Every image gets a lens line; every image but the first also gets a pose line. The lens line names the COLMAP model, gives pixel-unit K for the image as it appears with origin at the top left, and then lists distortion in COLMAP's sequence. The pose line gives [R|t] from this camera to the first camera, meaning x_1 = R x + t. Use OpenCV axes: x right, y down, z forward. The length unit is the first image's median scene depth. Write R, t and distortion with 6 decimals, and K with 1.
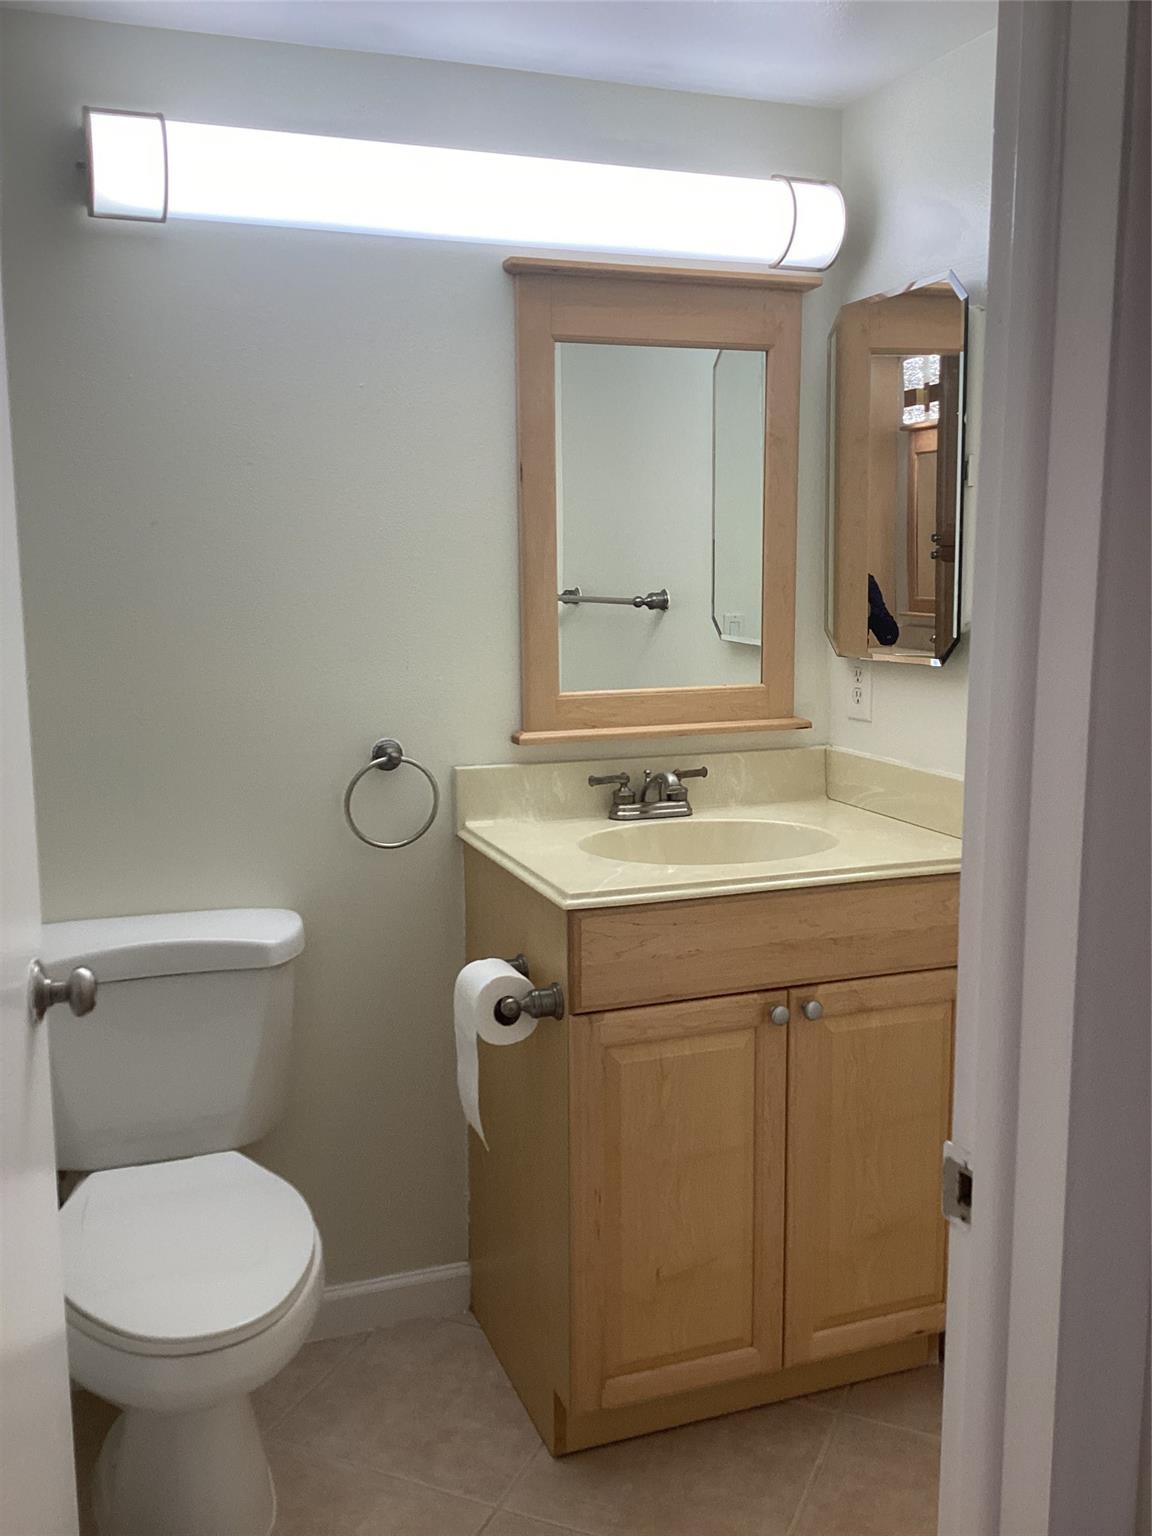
lens RADIAL K [[1381.4, 0, 576.0], [0, 1381.4, 768.0], [0, 0, 1]] dist [0.048969, -0.015711]
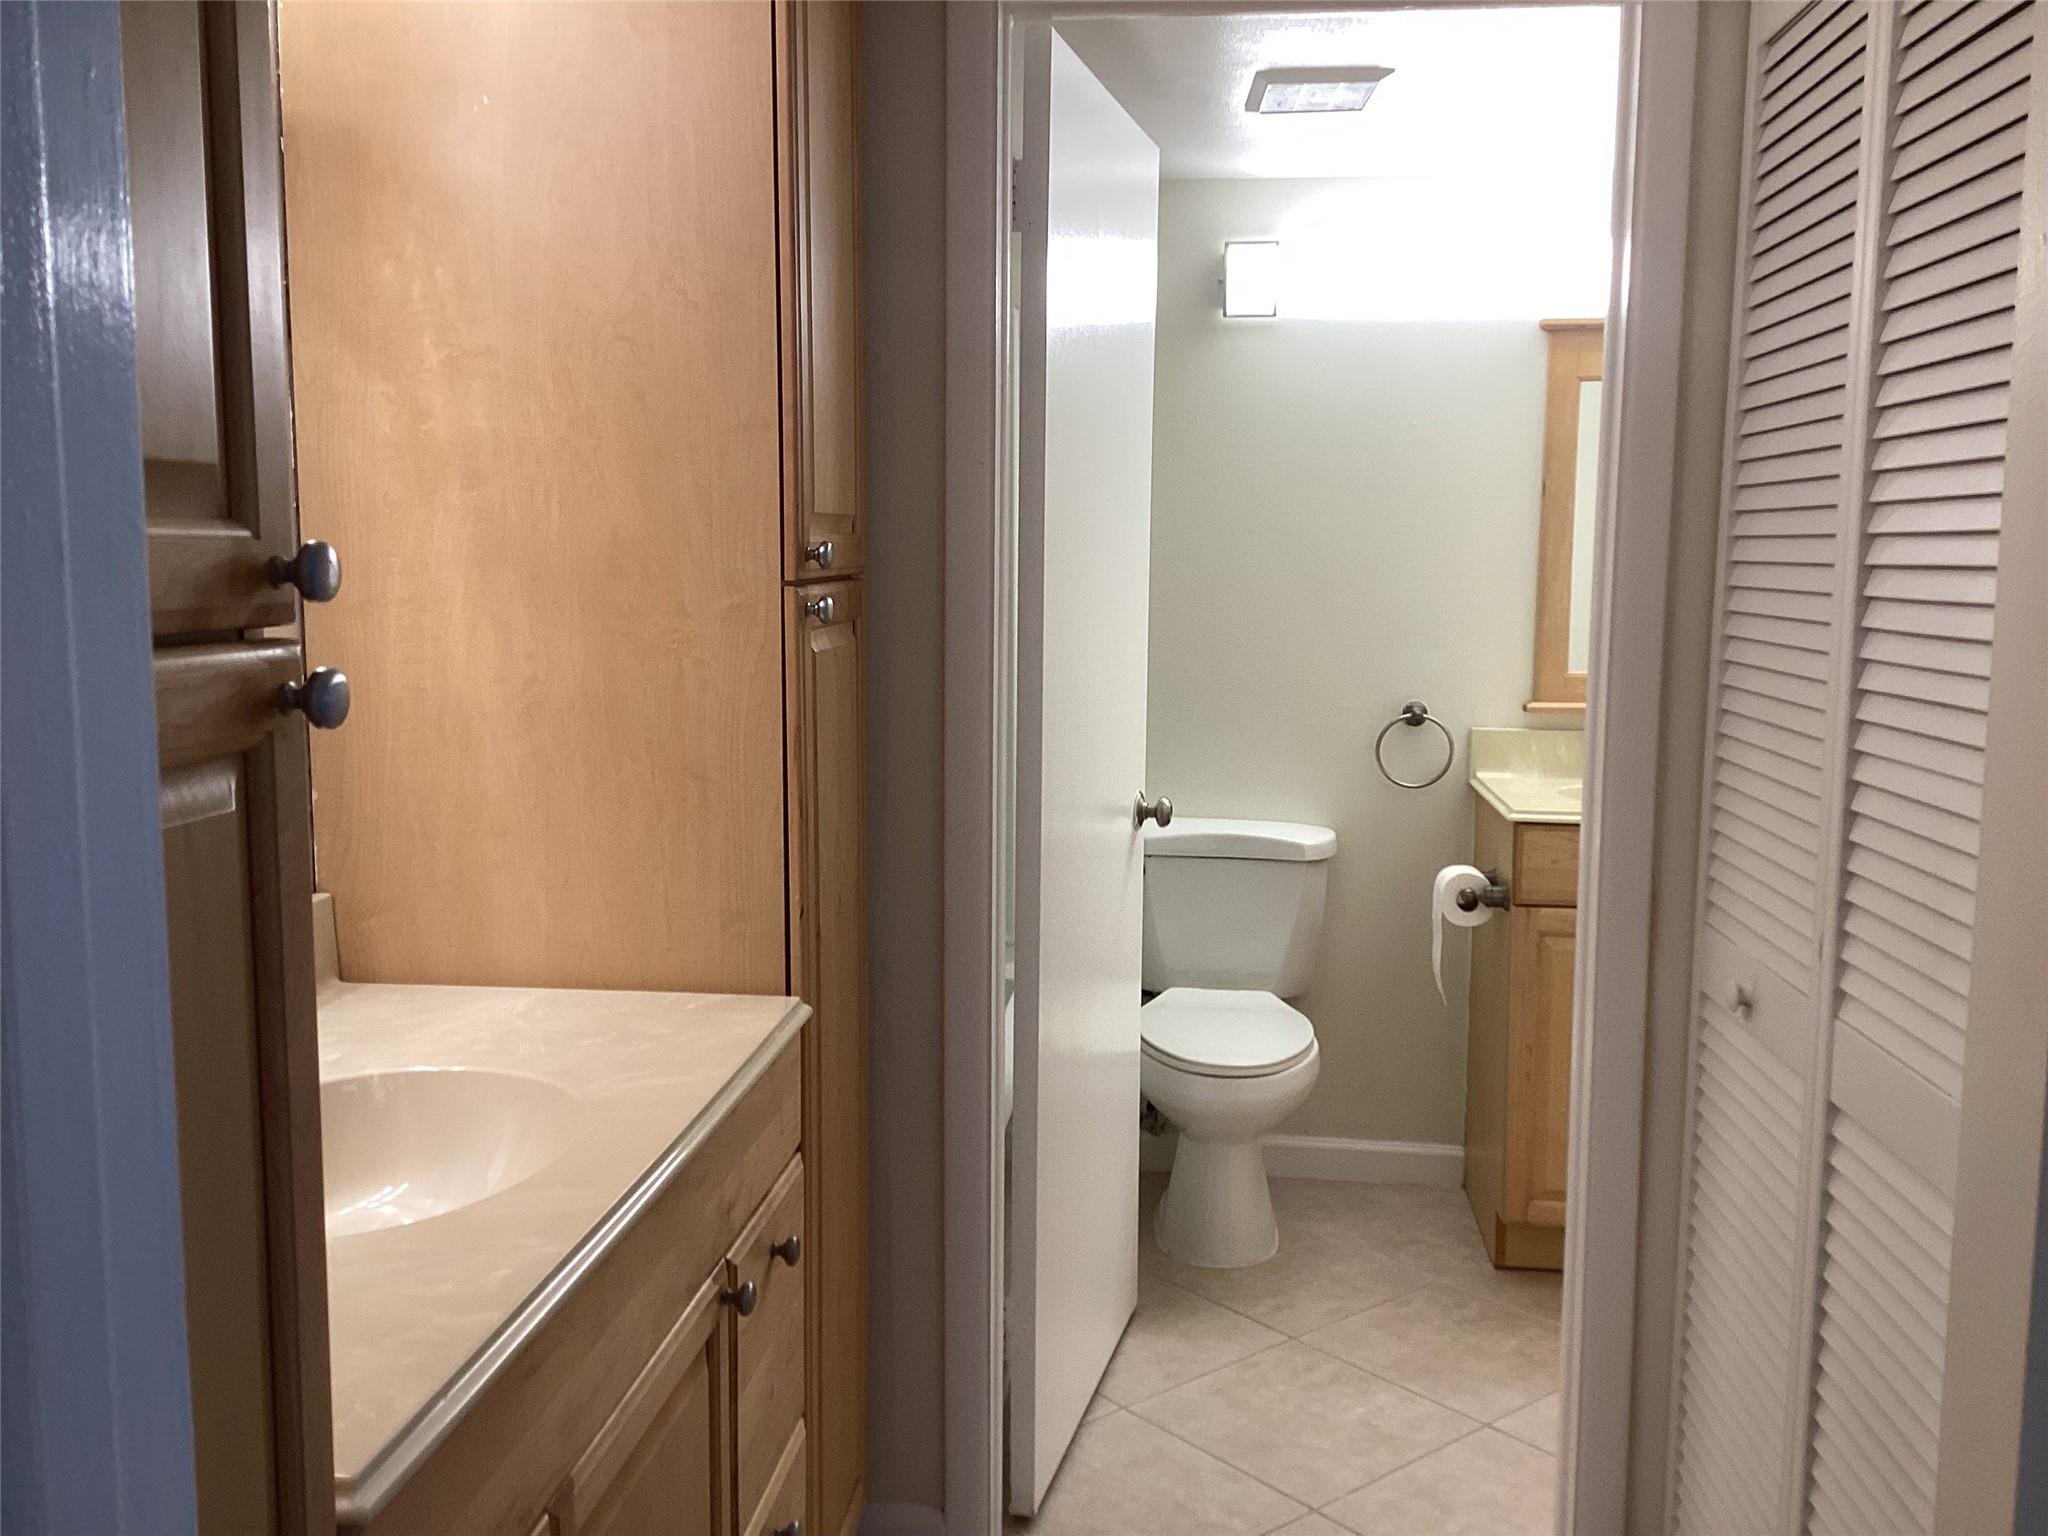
lens RADIAL K [[1841.8, 0, 1024.0], [0, 1841.8, 768.0], [0, 0, 1]] dist [0.048969, -0.015711]
pose [[0.893491, 0.064813, -0.444381, 0.320945], [-0.079506, 0.996729, -0.014485, 0.100871], [0.441988, 0.048273, 0.895721, -0.716245]]
